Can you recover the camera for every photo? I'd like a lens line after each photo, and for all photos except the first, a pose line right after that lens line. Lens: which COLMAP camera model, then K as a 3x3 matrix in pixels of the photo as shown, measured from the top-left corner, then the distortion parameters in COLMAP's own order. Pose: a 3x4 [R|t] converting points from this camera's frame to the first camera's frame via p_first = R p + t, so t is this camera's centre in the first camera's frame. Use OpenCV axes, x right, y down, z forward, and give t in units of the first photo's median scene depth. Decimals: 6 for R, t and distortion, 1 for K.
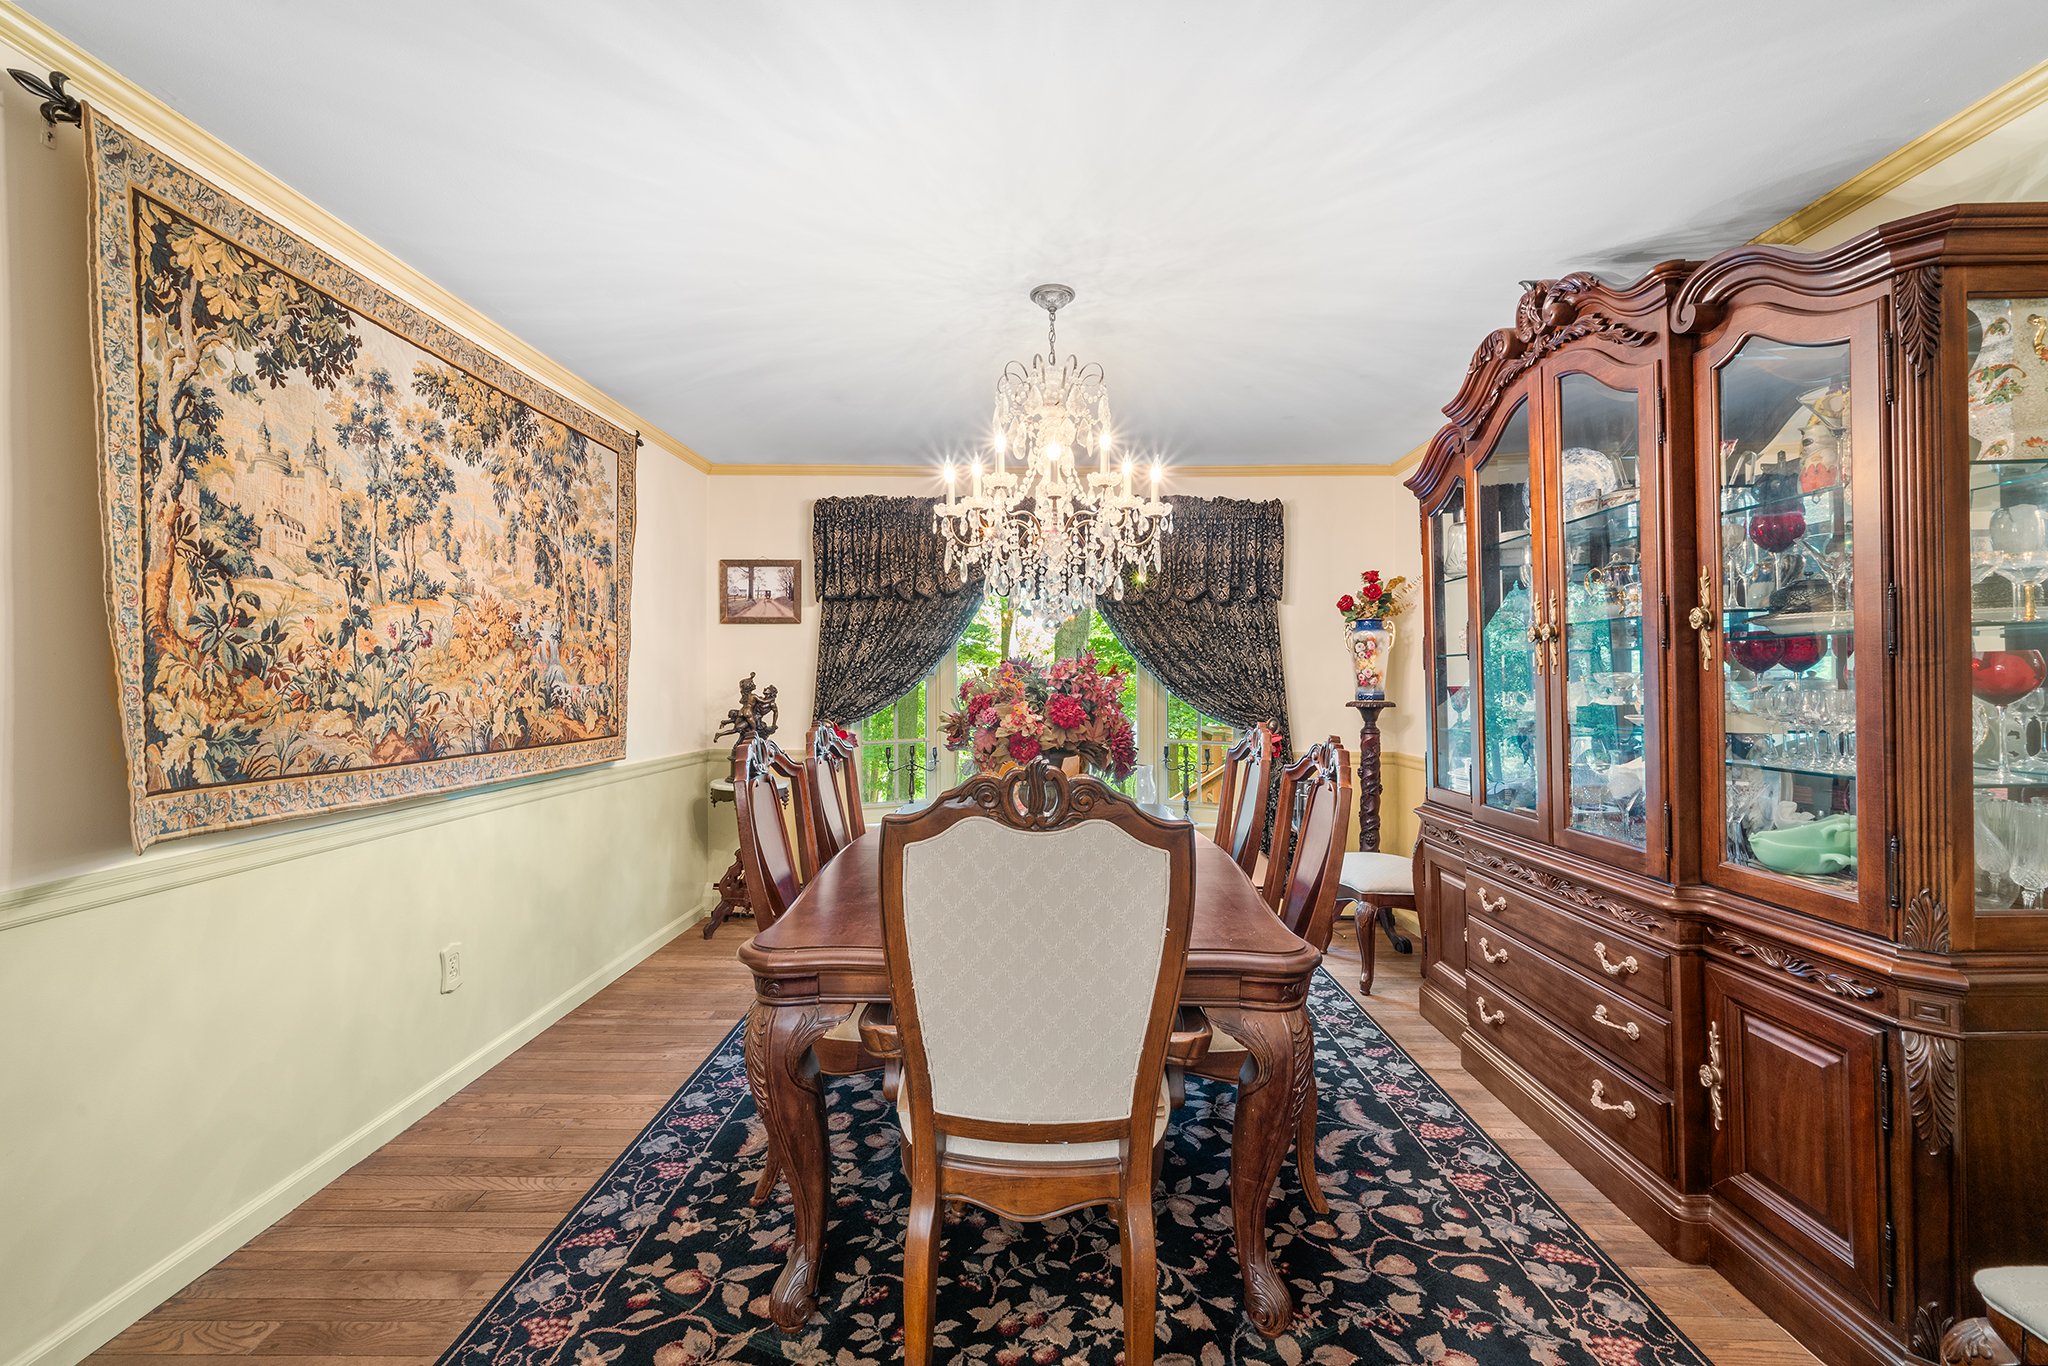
lens RADIAL K [[816.4, 0, 1021.9], [0, 816.4, 689.3], [0, 0, 1]] dist [-0.002046, 0.000086]
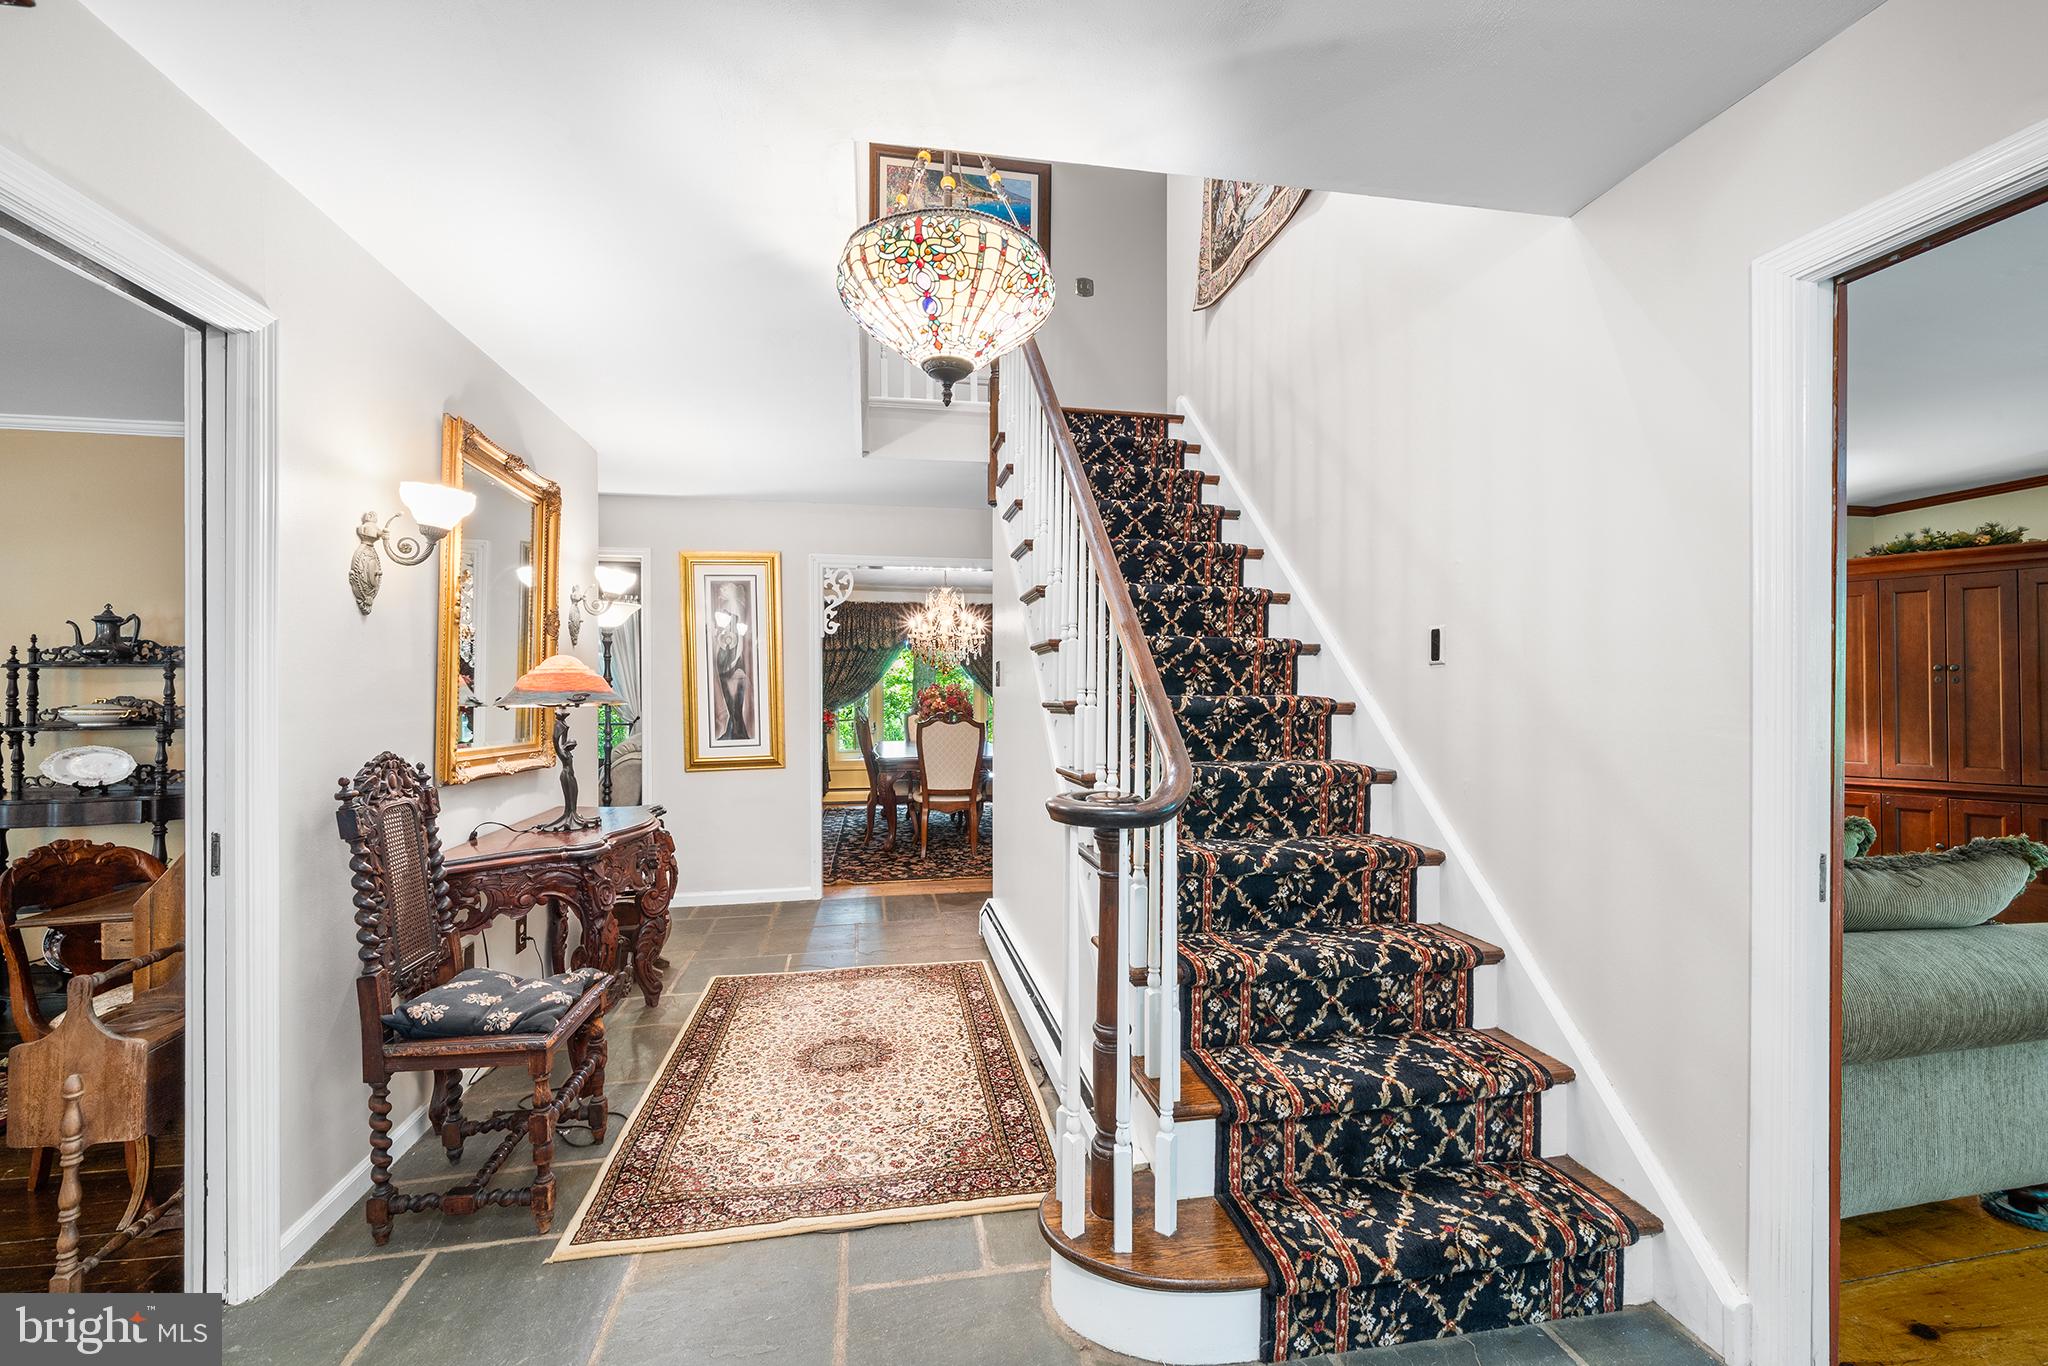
lens RADIAL K [[816.4, 0, 1021.9], [0, 816.4, 689.3], [0, 0, 1]] dist [-0.002046, 0.000086]
pose [[0.980424, 0.003414, 0.196870, -0.277694], [-0.001807, 0.999964, -0.008342, 0.006269], [-0.196892, 0.007823, 0.980394, -1.998412]]
